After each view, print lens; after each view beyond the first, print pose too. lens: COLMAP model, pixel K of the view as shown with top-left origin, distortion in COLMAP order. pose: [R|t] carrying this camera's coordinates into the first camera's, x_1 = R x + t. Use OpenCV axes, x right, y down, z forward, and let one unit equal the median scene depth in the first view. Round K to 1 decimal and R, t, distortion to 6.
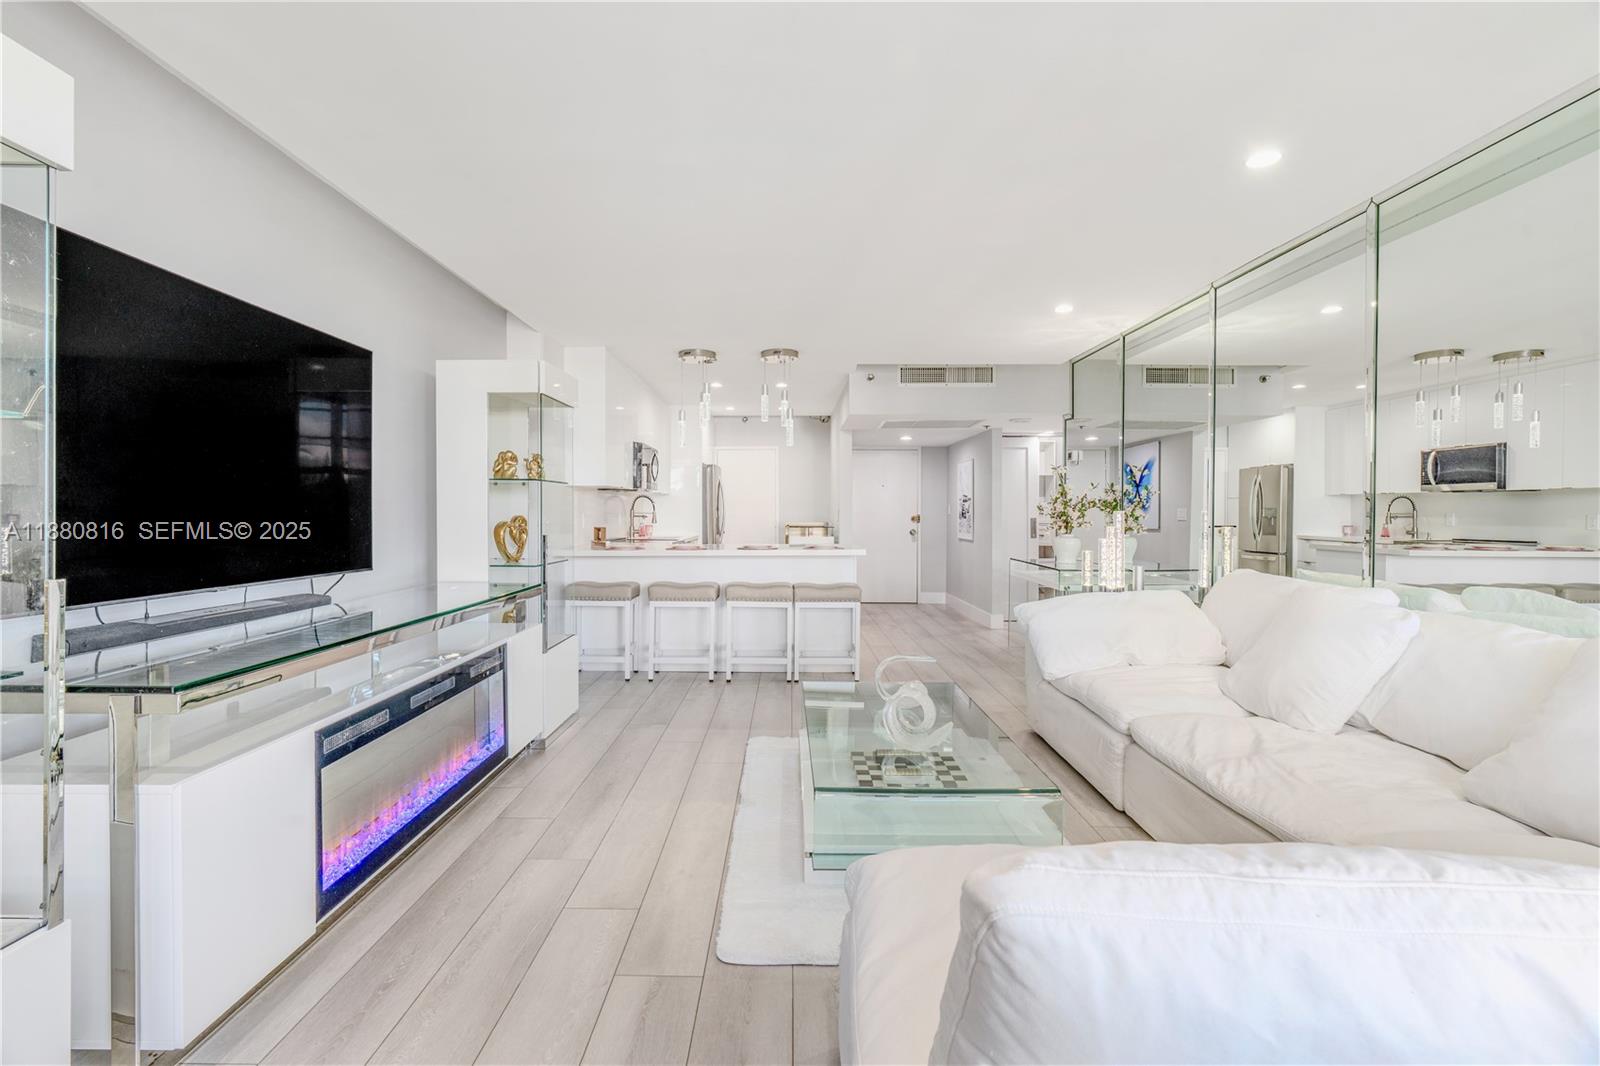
lens RADIAL K [[725.5, 0, 792.5], [0, 725.5, 519.5], [0, 0, 1]] dist [0.012669, 0.000103]
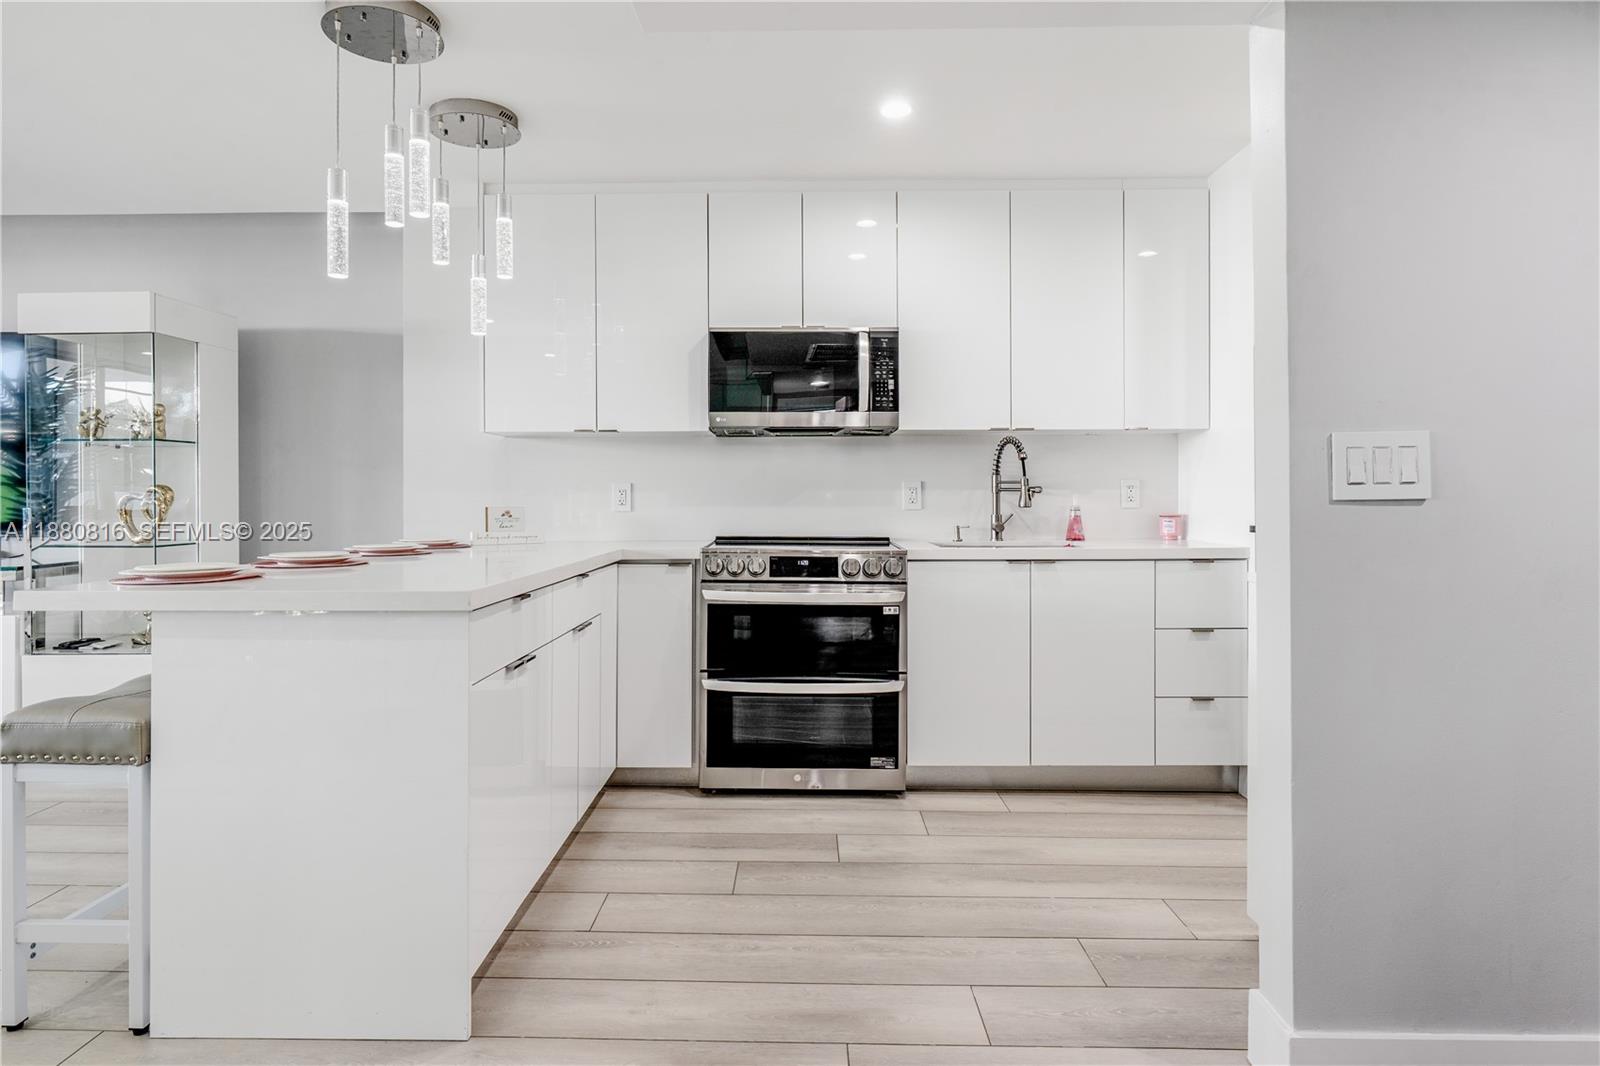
lens RADIAL K [[907.8, 0, 798.1], [0, 907.8, 499.4], [0, 0, 1]] dist [-0.002148, 0.000376]
pose [[-0.023124, 0.000632, -0.999732, 0.367375], [-0.008674, 0.999962, 0.000833, 0.001895], [0.999695, 0.008690, -0.023118, 1.075004]]
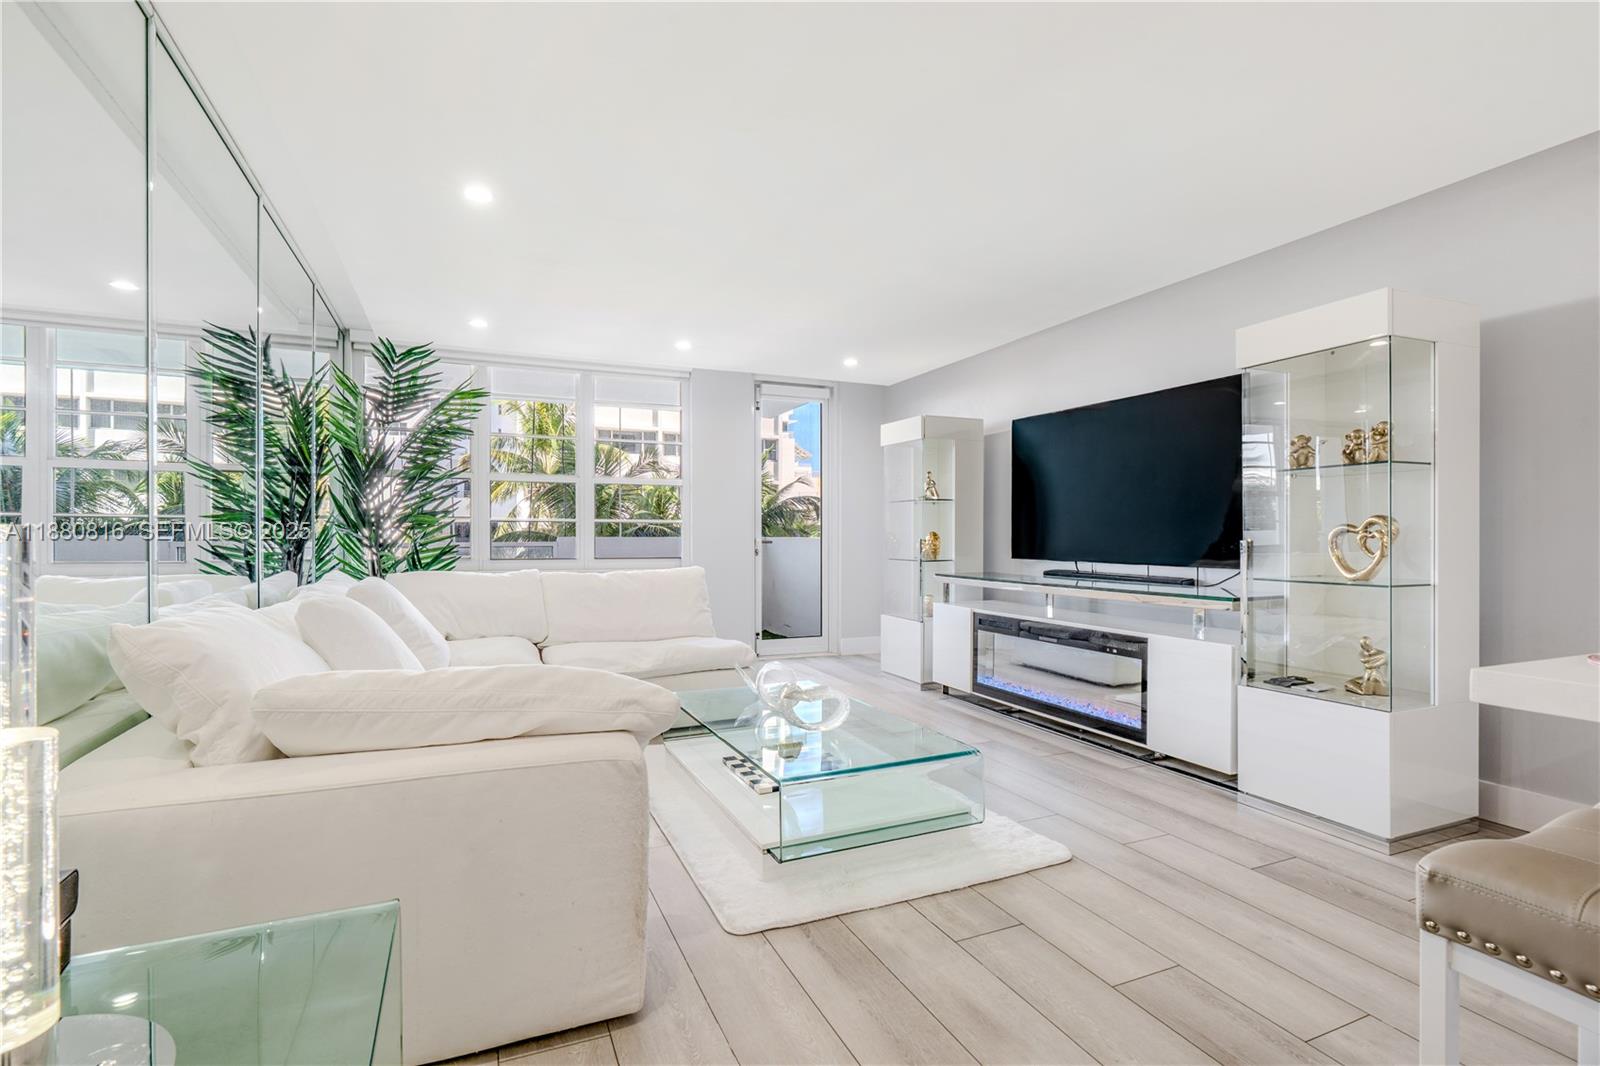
lens RADIAL K [[756.3, 0, 800.0], [0, 756.3, 533.0], [0, 0, 1]] dist [-0.001227, -0.000015]
pose [[-0.911135, -0.002513, -0.412101, 0.266820], [-0.005338, 0.999969, 0.005705, 0.005755], [0.412074, 0.007398, -0.911121, 0.902038]]
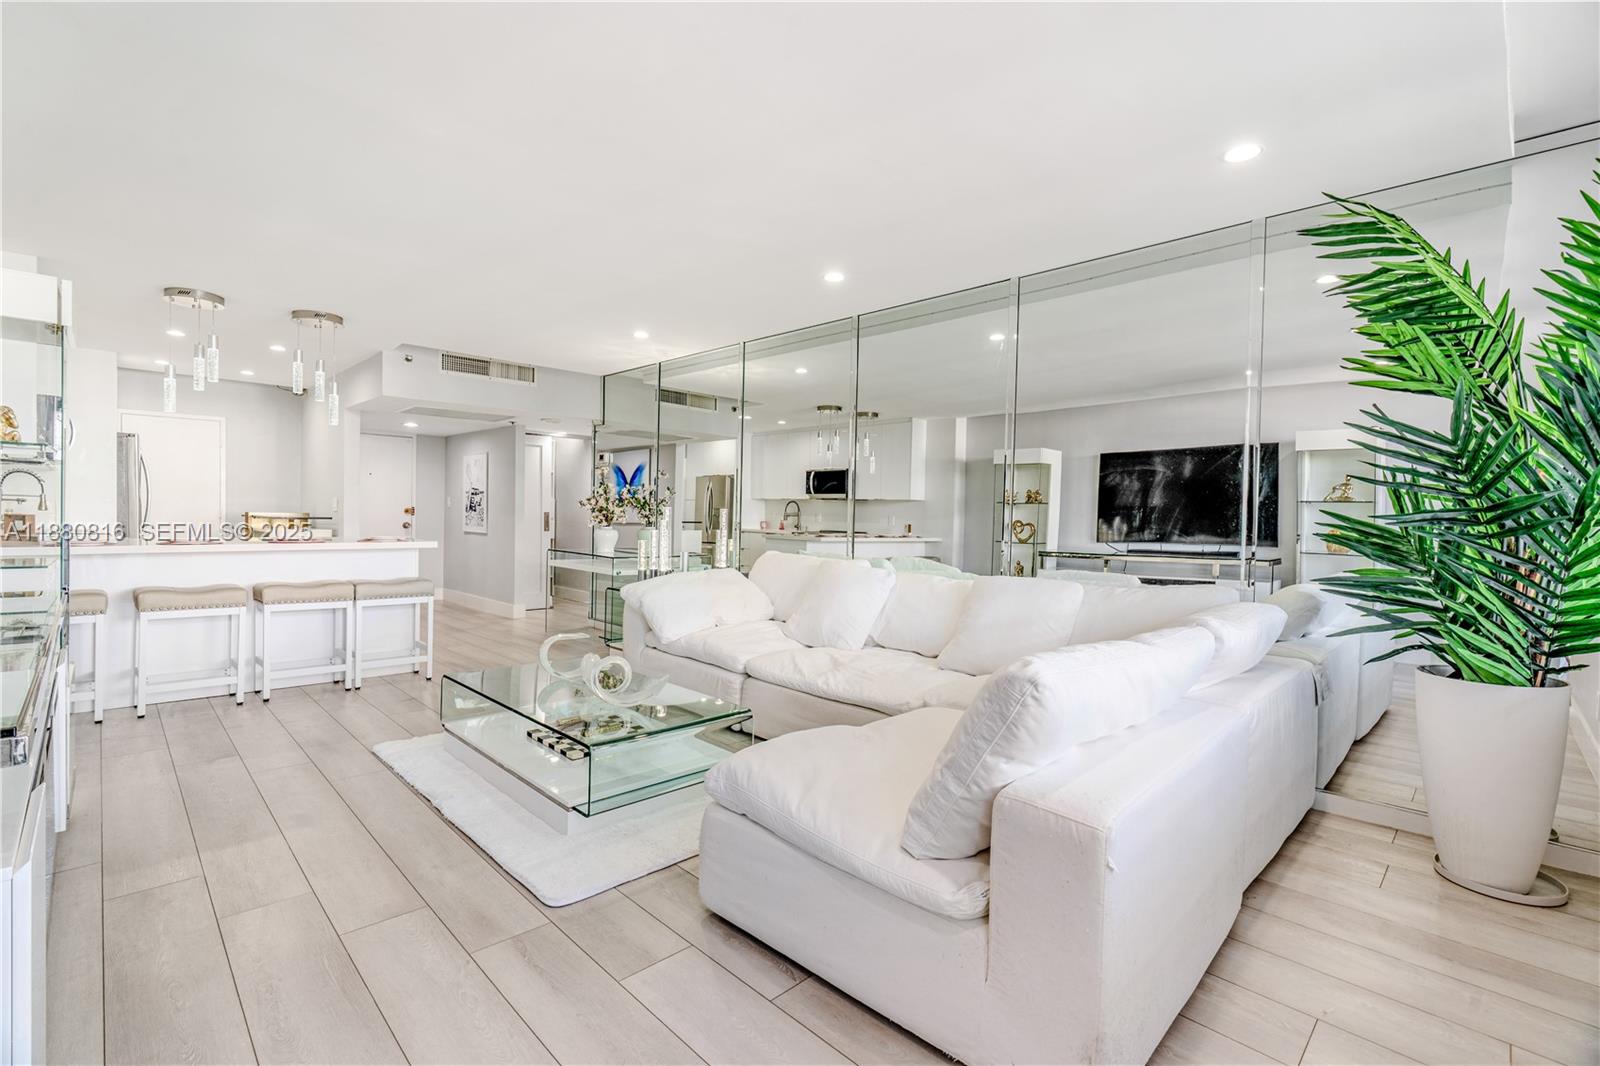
lens RADIAL K [[715.8, 0, 779.5], [0, 715.8, 535.0], [0, 0, 1]] dist [0.000923, 0.000126]
pose [[0.725072, -0.005414, 0.688652, -0.183002], [-0.014371, 0.999632, 0.022990, 0.003355], [-0.688523, -0.026566, 0.724728, -0.002197]]
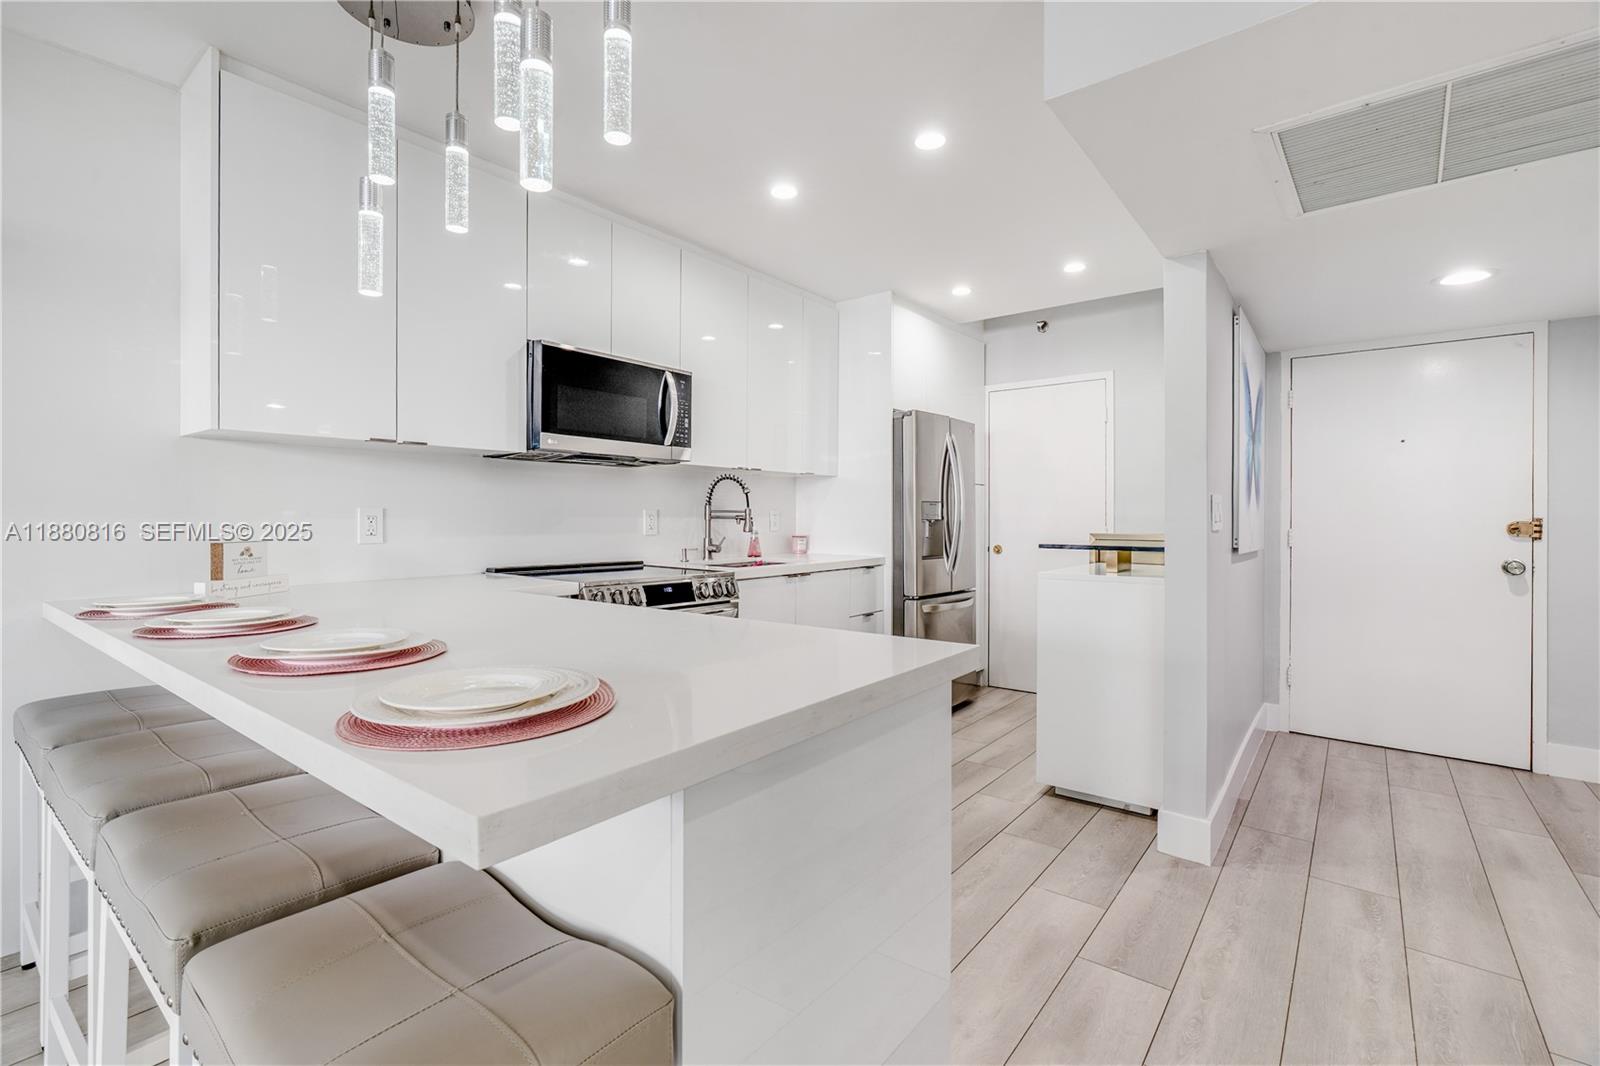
lens RADIAL K [[716.8, 0, 790.3], [0, 716.8, 522.6], [0, 0, 1]] dist [-0.005772, 0.000000]
pose [[0.780670, 0.006266, -0.624912, 0.162630], [-0.008452, 0.999964, -0.000533, -0.001424], [0.624886, 0.005698, 0.780695, 0.773870]]
